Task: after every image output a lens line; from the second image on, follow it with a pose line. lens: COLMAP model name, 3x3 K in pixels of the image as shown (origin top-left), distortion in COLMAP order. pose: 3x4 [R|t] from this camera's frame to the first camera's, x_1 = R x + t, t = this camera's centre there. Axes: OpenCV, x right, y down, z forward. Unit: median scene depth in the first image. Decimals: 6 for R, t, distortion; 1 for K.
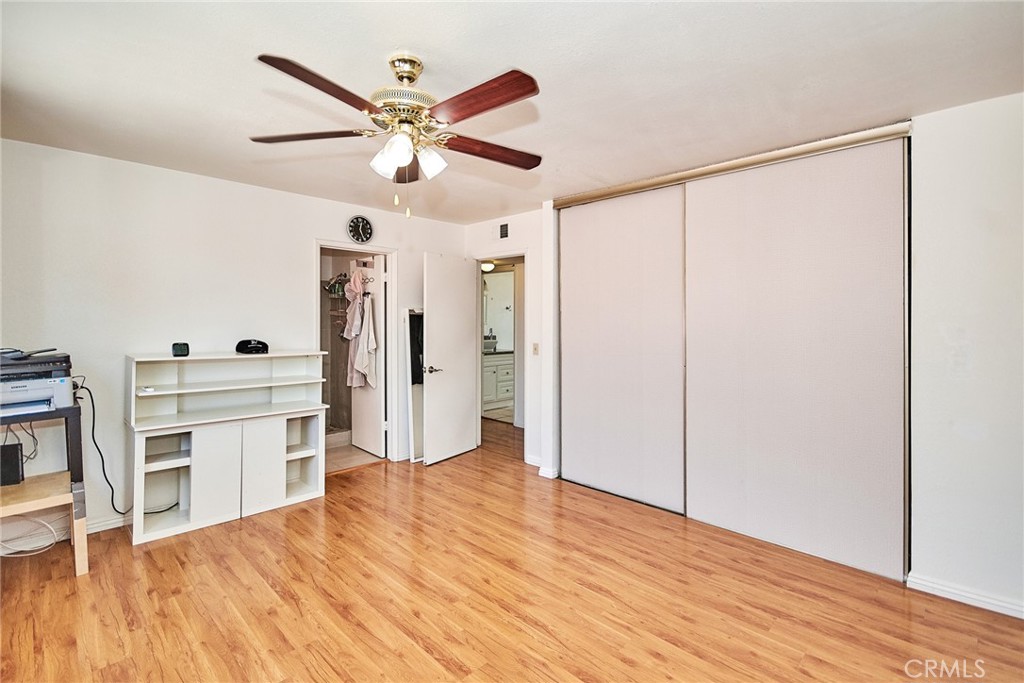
lens RADIAL K [[470.9, 0, 522.5], [0, 470.9, 317.4], [0, 0, 1]] dist [-0.010038, -0.000999]
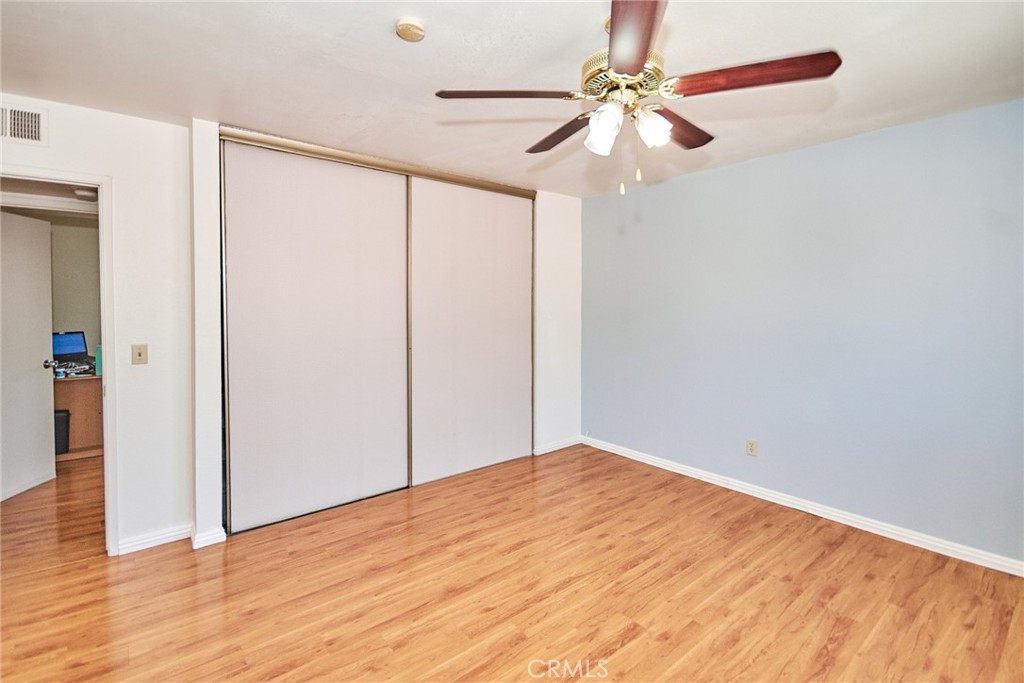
lens RADIAL K [[470.9, 0, 522.5], [0, 470.9, 317.4], [0, 0, 1]] dist [-0.010038, -0.000999]
pose [[0.105979, -0.029505, 0.993930, -0.718691], [-0.009000, 0.999490, 0.030630, 0.006072], [-0.994328, -0.012192, 0.105660, 0.686033]]
